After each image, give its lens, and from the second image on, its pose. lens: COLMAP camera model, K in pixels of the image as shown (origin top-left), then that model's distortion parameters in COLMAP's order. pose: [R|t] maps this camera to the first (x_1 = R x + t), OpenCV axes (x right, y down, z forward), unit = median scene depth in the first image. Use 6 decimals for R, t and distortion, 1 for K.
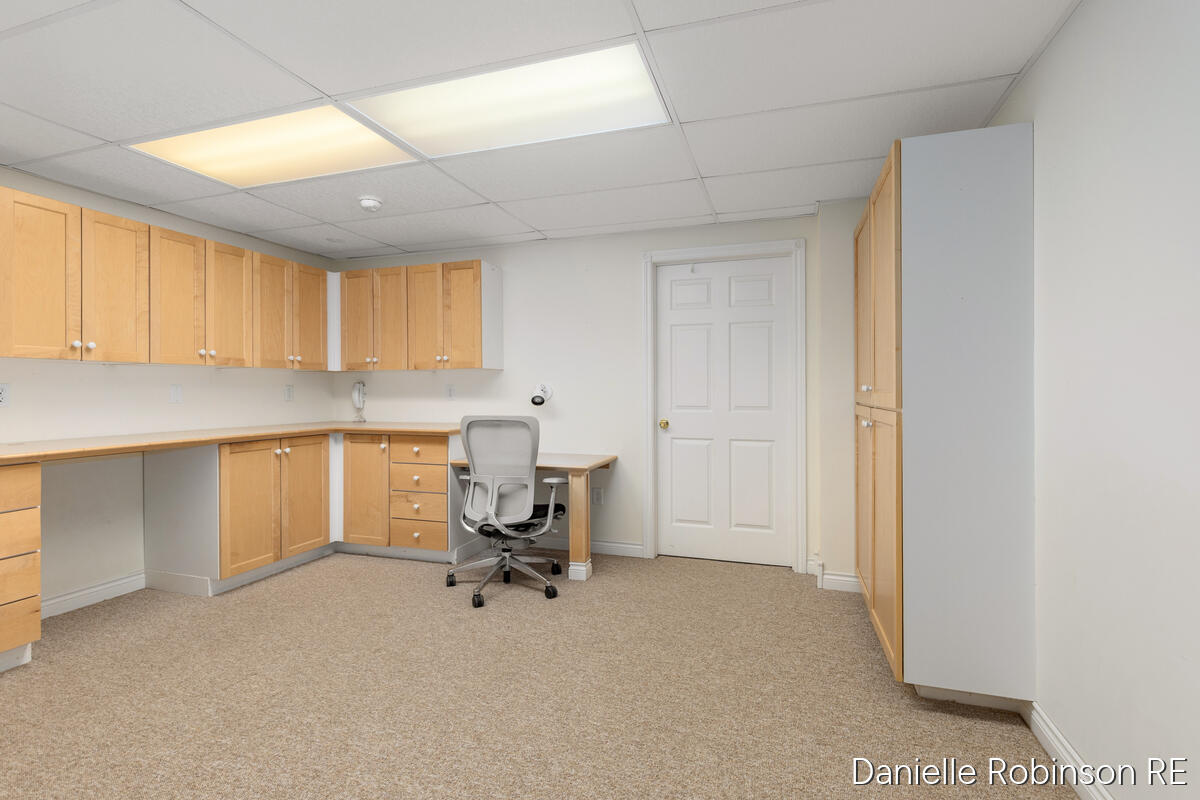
lens RADIAL K [[538.1, 0, 606.5], [0, 538.1, 389.4], [0, 0, 1]] dist [0.002849, 0.000614]
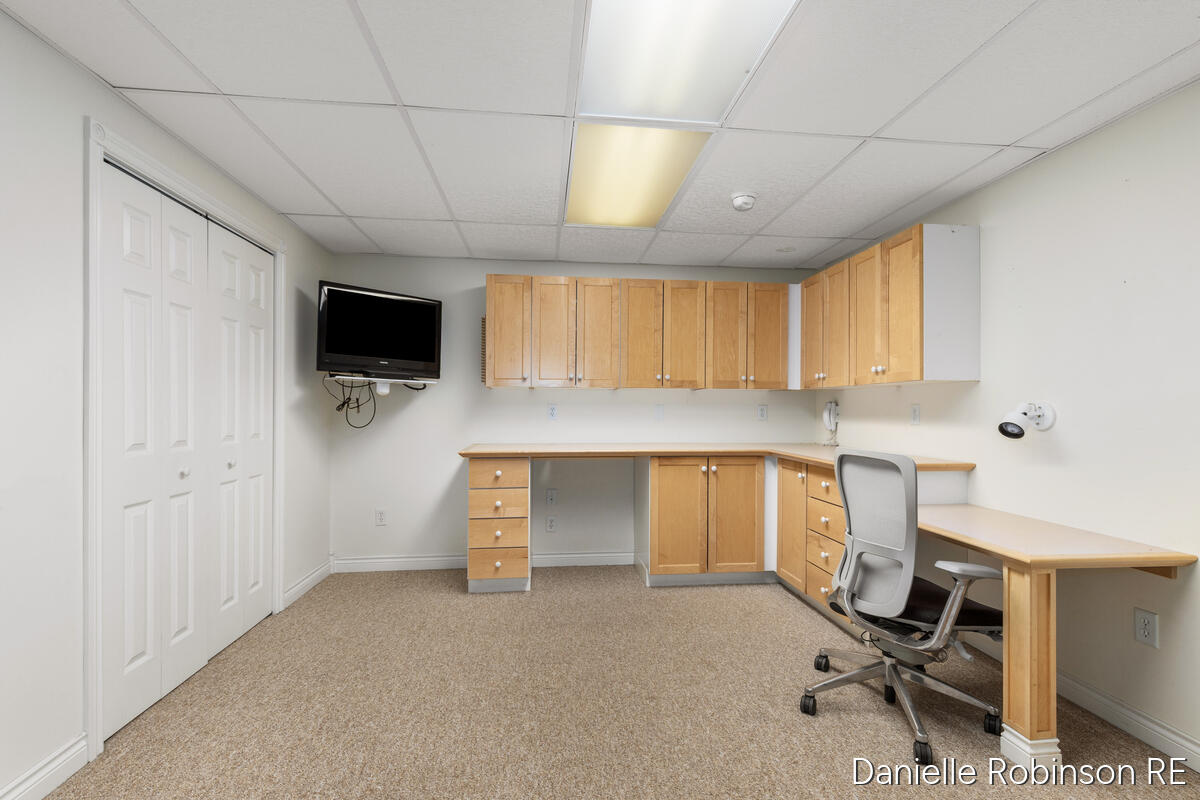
lens RADIAL K [[538.1, 0, 604.2], [0, 538.1, 411.1], [0, 0, 1]] dist [0.002849, 0.000614]
pose [[0.427617, 0.009025, -0.903915, 0.247983], [-0.004906, 0.999959, 0.007663, -0.003015], [0.903947, 0.001158, 0.427643, 0.377695]]
